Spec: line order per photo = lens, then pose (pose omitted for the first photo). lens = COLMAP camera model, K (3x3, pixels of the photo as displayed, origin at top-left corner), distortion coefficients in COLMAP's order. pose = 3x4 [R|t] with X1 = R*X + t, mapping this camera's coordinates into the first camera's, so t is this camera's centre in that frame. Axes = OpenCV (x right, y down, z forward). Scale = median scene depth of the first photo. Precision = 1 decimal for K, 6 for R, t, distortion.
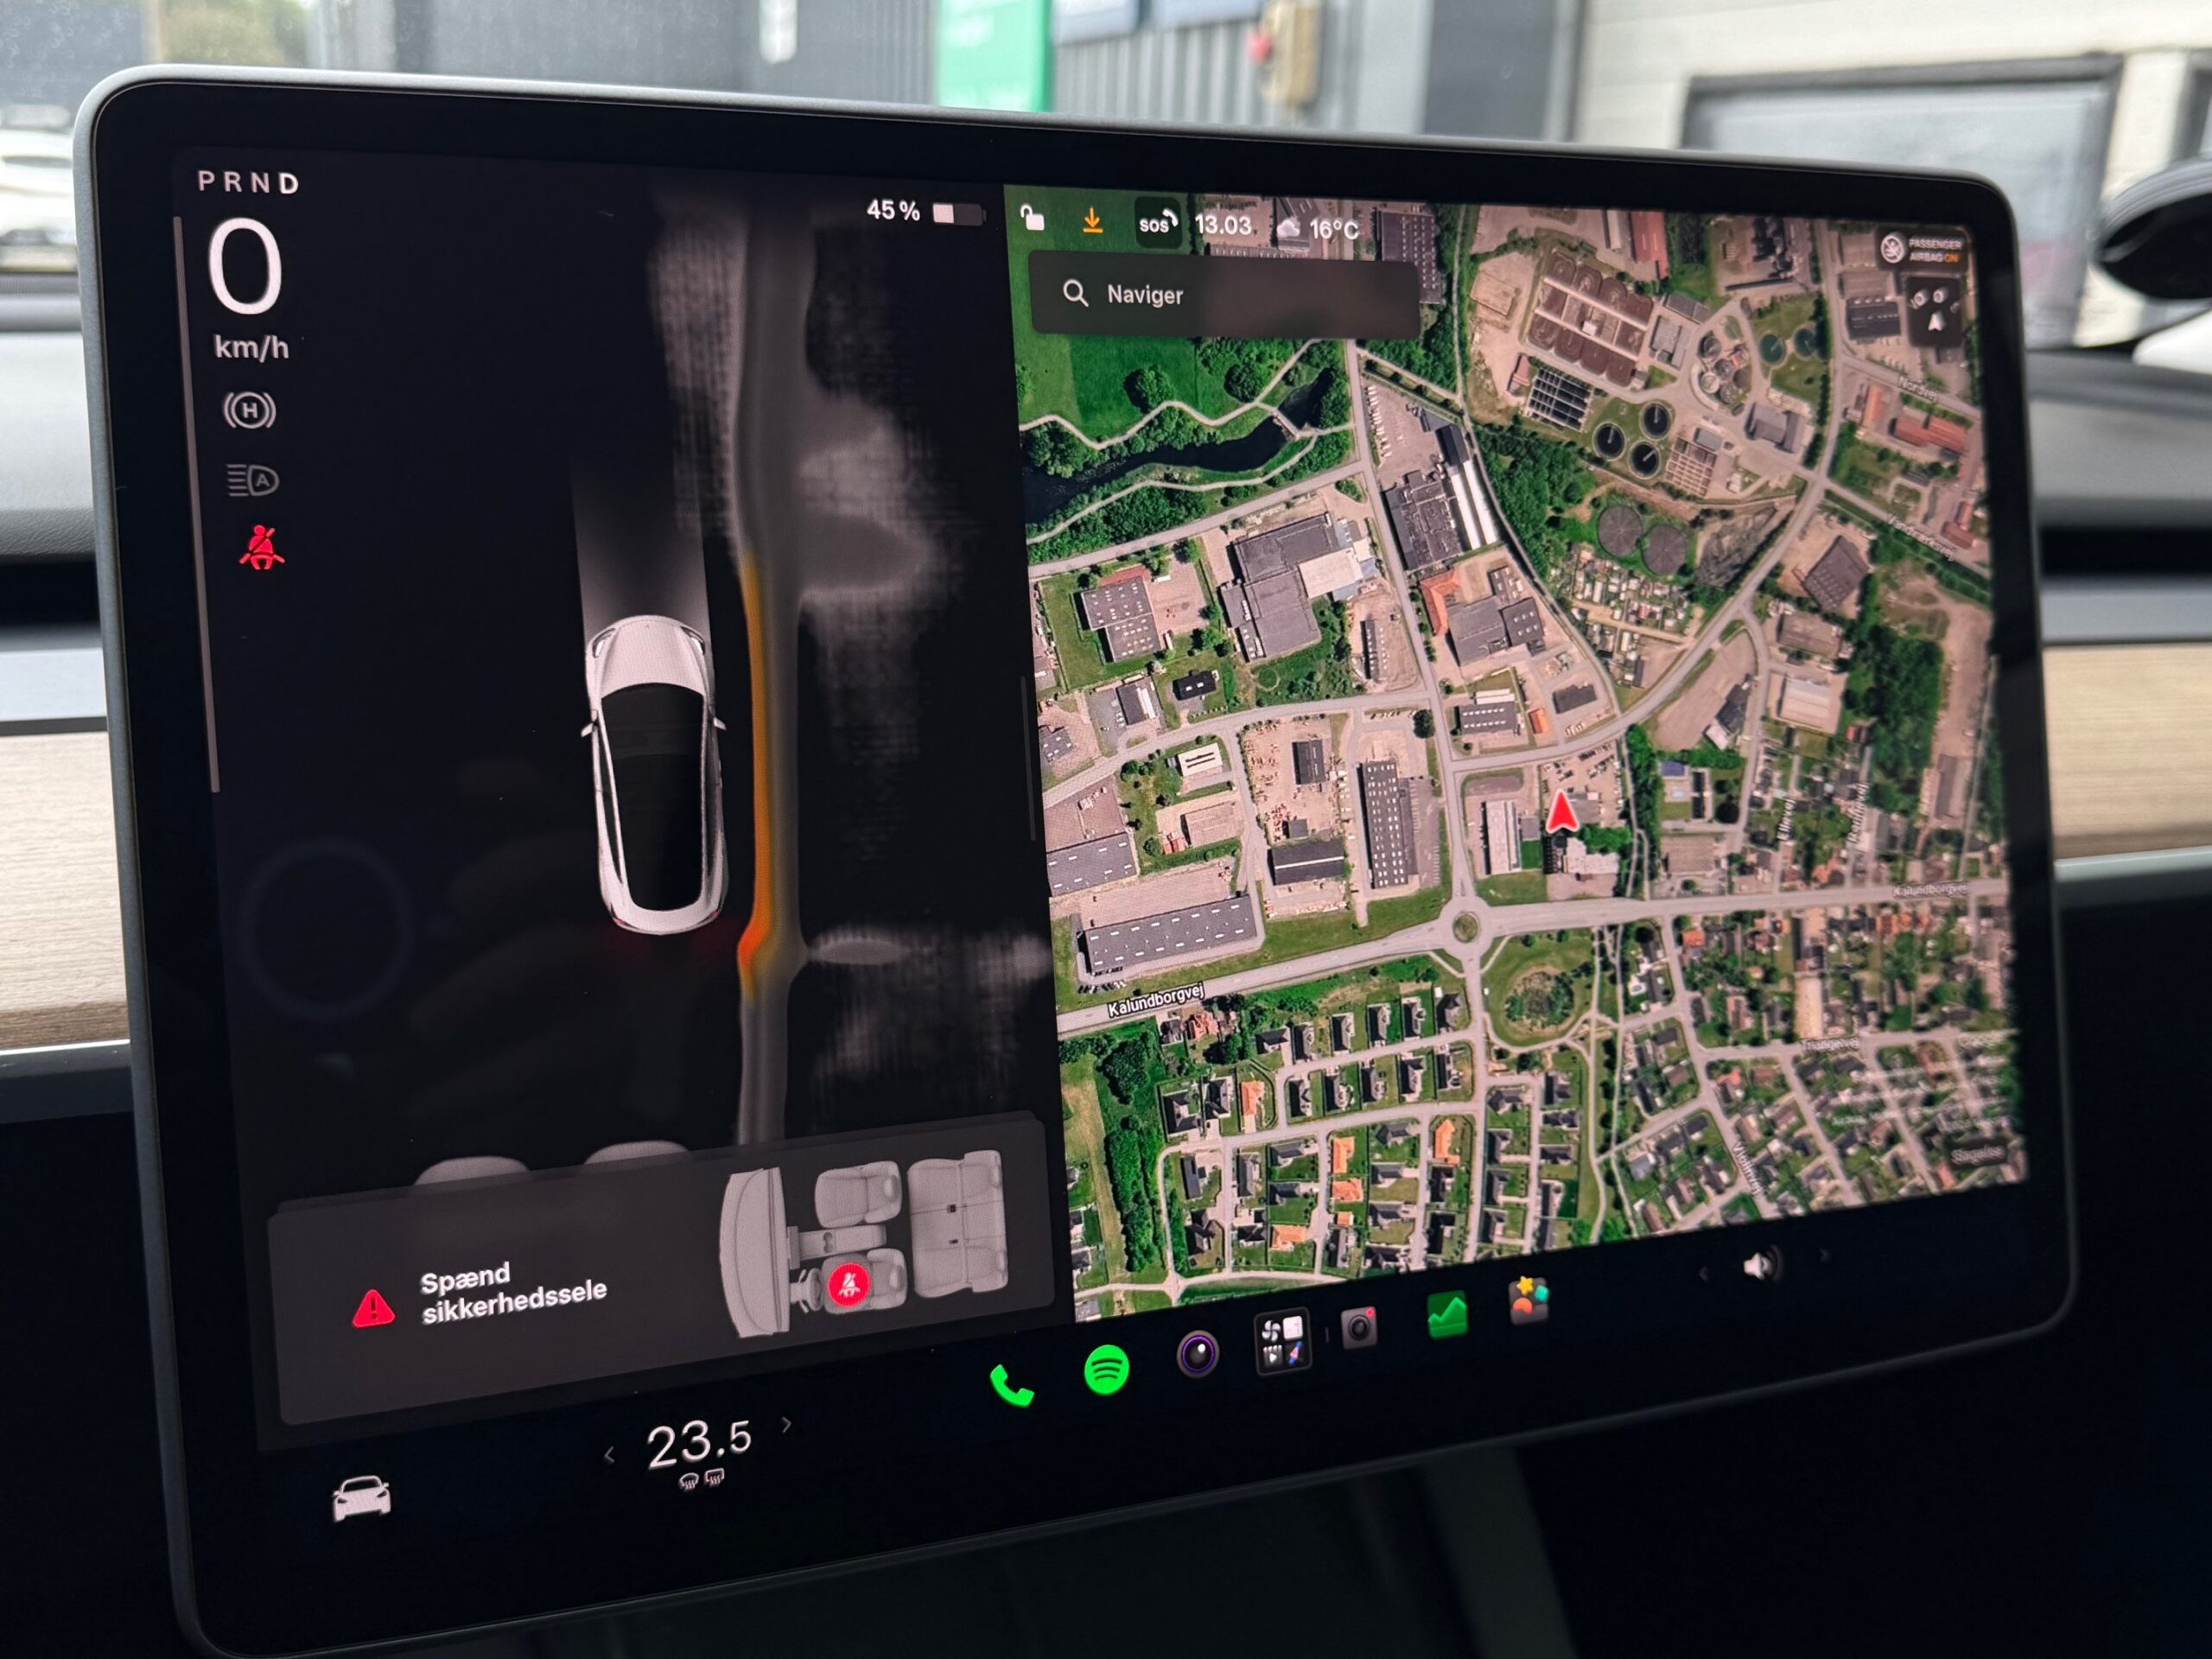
lens RADIAL K [[2206.2, 0, 1106.0], [0, 2206.2, 829.5], [0, 0, 1]] dist [0.184869, -0.431566]
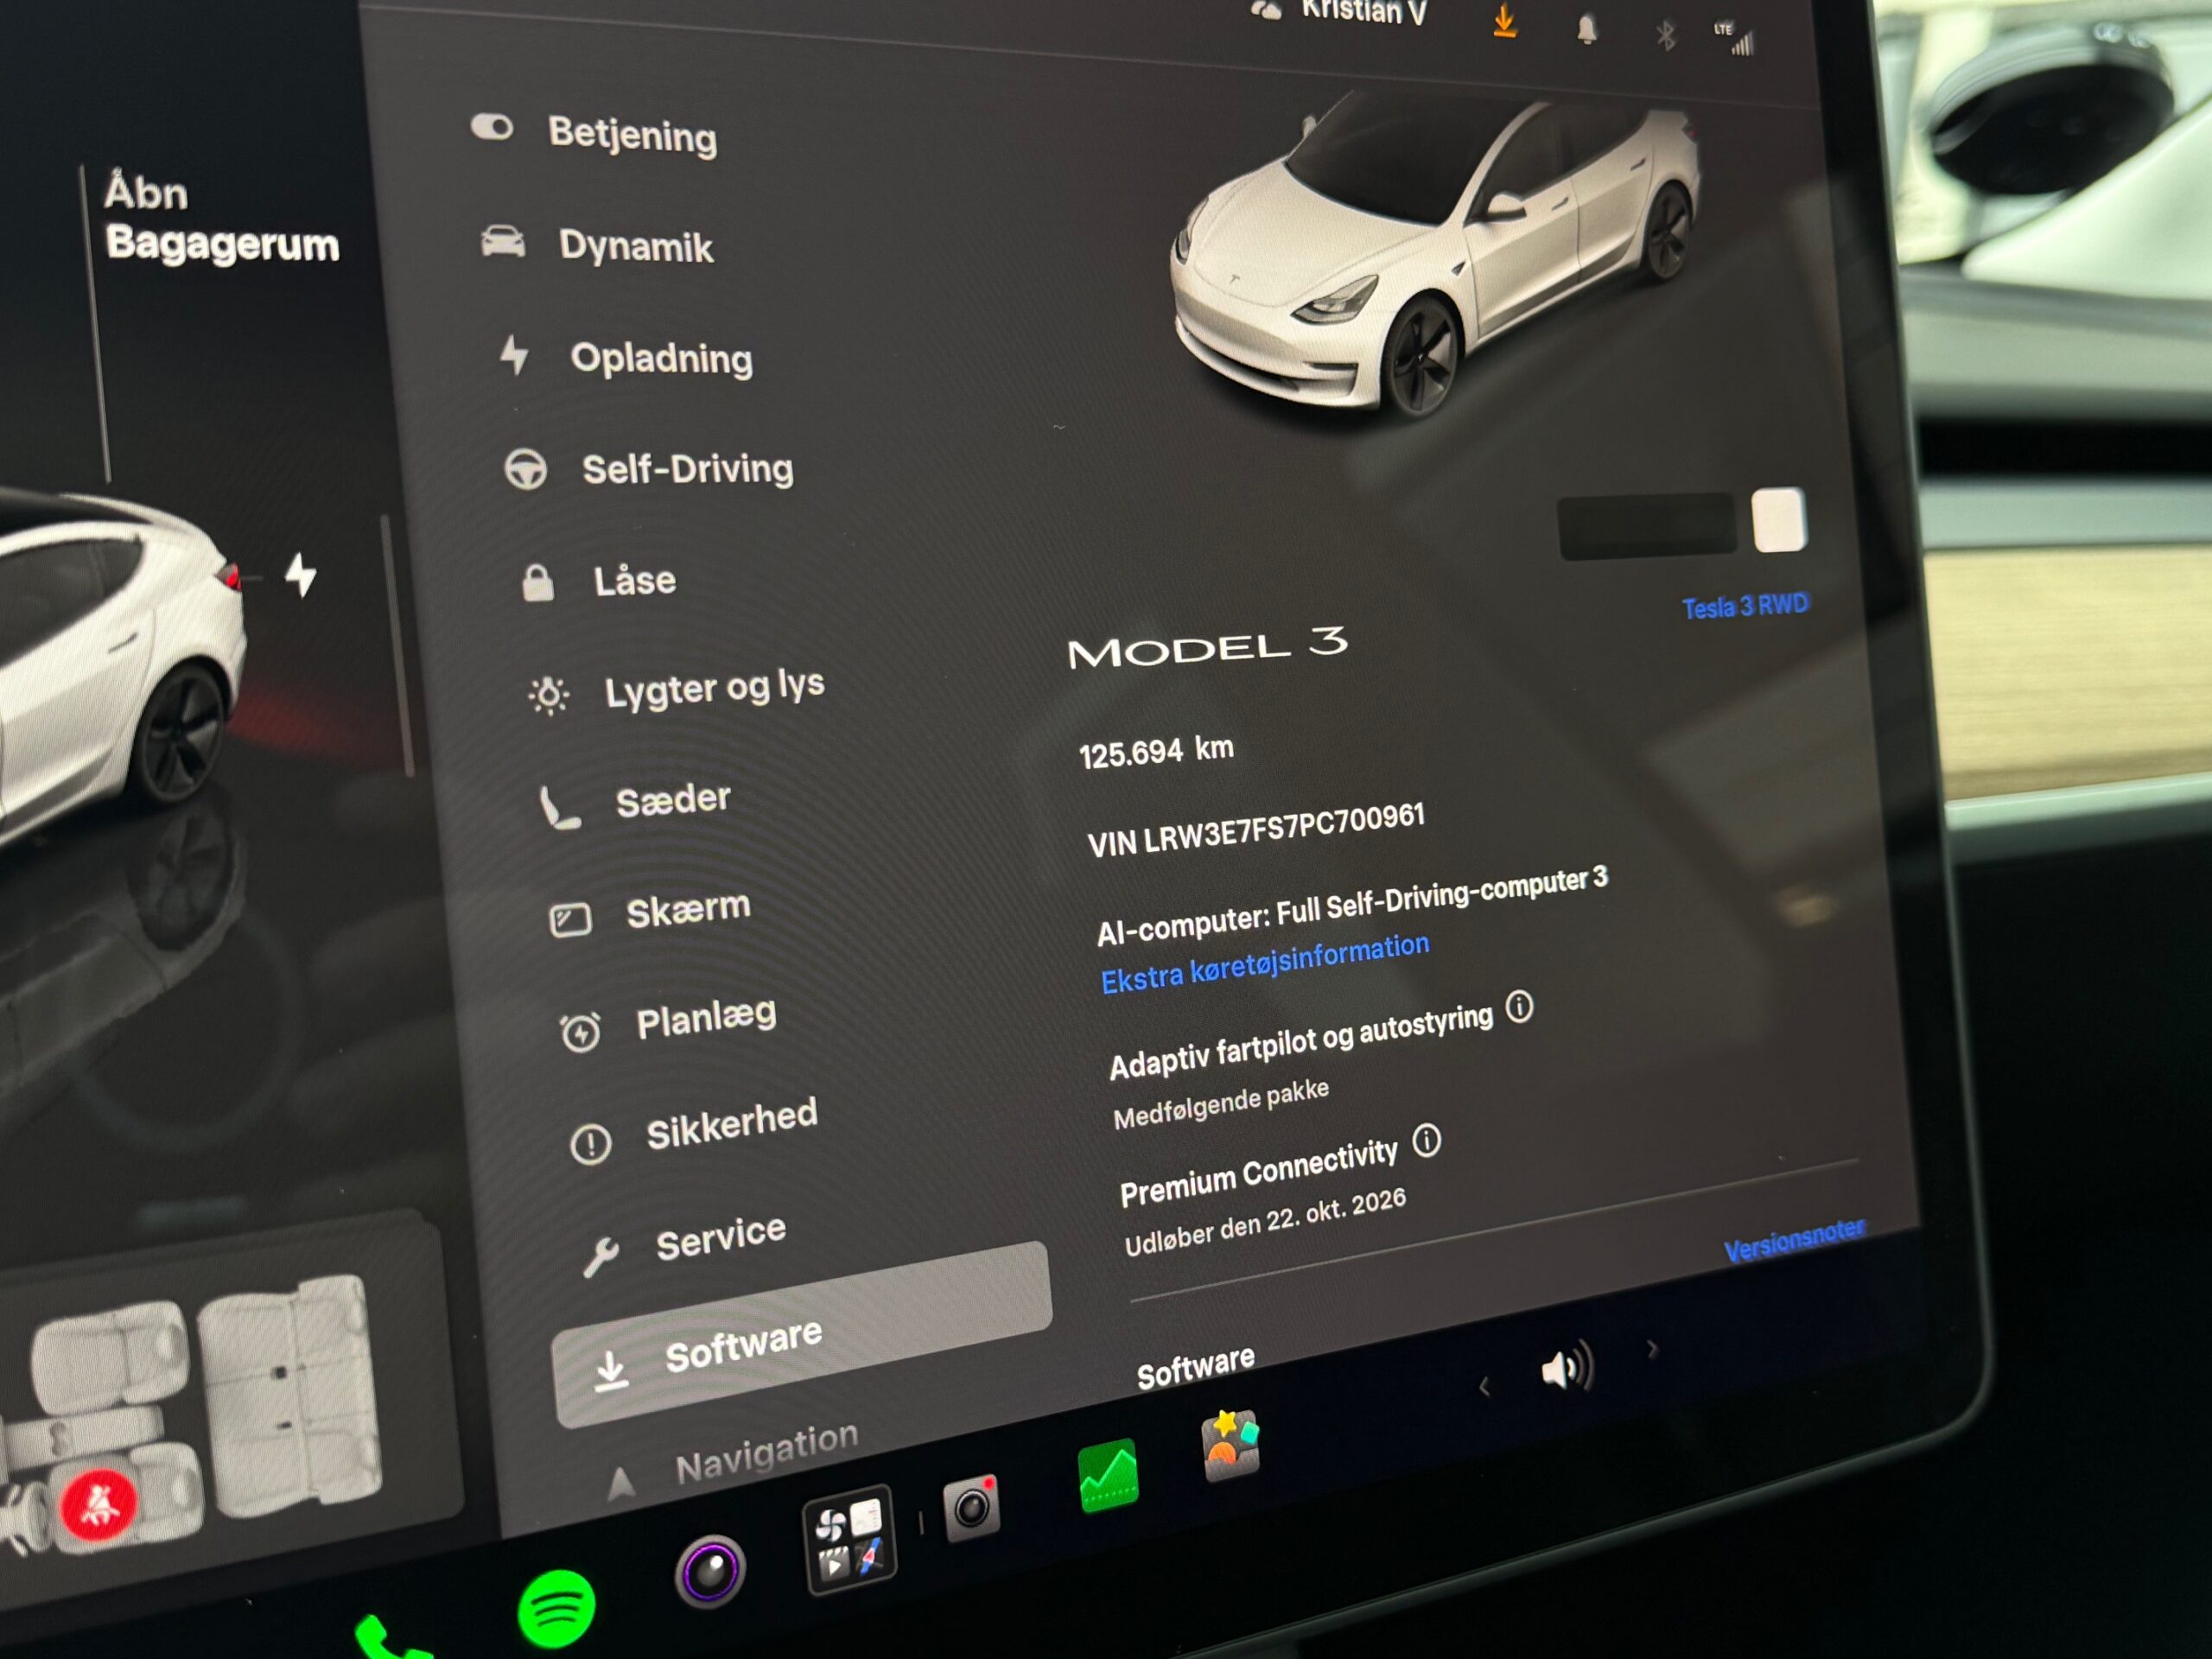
lens RADIAL K [[2208.8, 0, 1107.6], [0, 2208.8, 820.5], [0, 0, 1]] dist [0.168208, -0.403705]
pose [[0.997002, -0.026261, 0.072784, 0.117110], [0.027181, 0.999562, -0.011670, 0.030305], [-0.072446, 0.013613, 0.997279, 0.352068]]
